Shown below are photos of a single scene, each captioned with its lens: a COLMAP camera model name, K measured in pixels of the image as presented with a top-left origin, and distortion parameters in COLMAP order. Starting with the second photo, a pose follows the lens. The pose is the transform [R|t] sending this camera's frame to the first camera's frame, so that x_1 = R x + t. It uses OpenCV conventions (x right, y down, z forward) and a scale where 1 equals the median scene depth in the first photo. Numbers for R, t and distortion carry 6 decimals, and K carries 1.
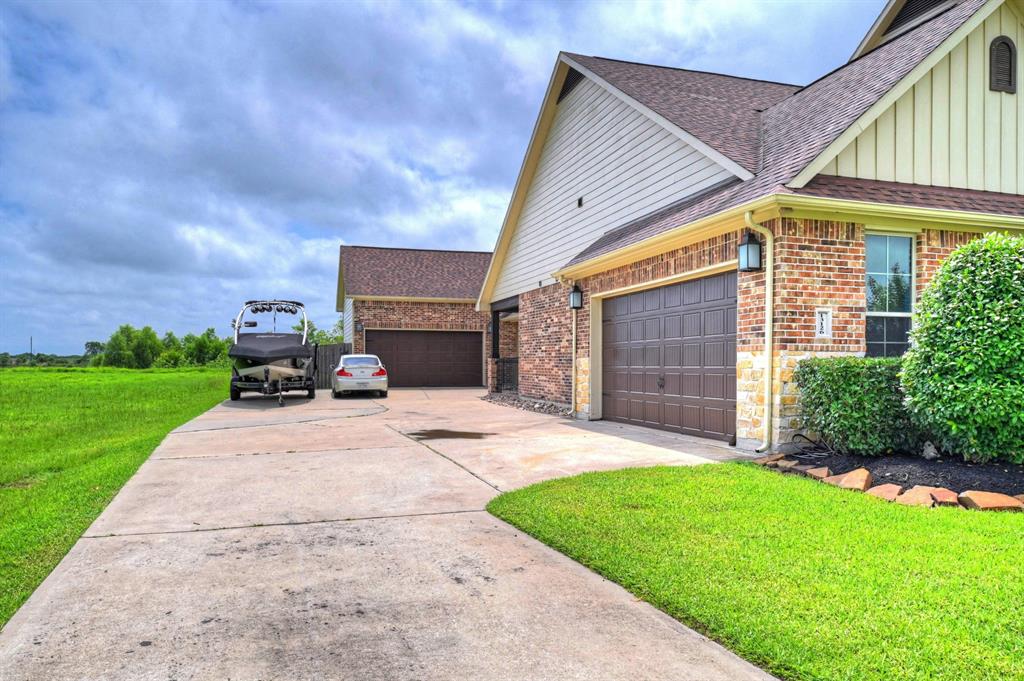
lens RADIAL K [[711.0, 0, 515.1], [0, 711.0, 345.8], [0, 0, 1]] dist [-0.004497, -0.005062]
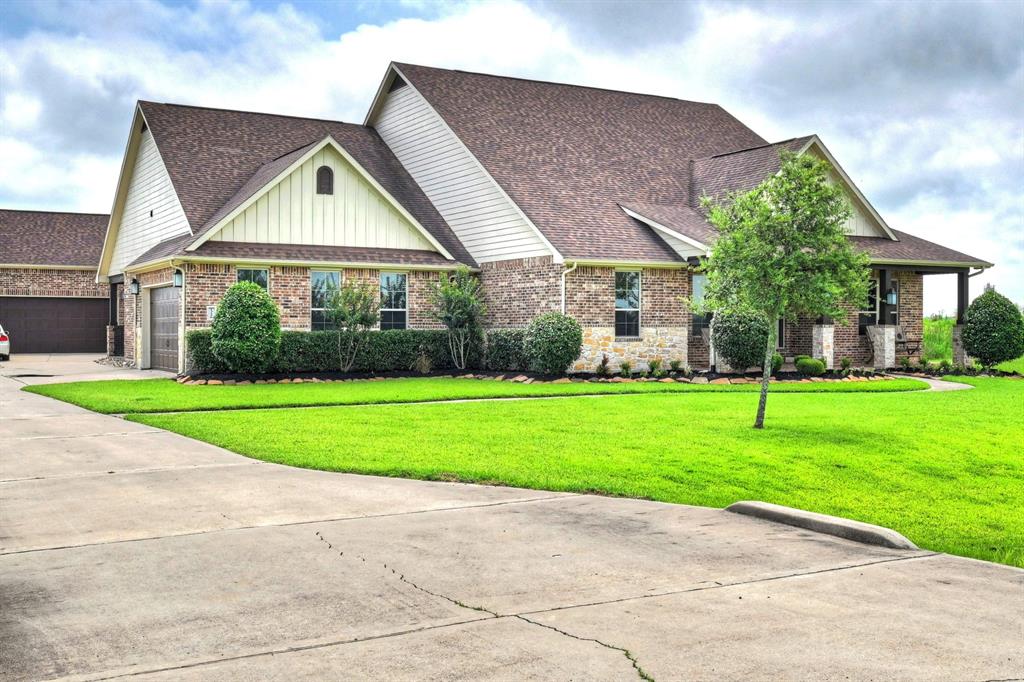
lens RADIAL K [[1073.0, 0, 512.6], [0, 1073.0, 317.2], [0, 0, 1]] dist [-0.006256, 0.000000]
pose [[0.974297, 0.000288, 0.225267, 0.313443], [-0.004172, 0.999851, 0.016766, -0.040697], [-0.225228, -0.017275, 0.974153, -1.207038]]
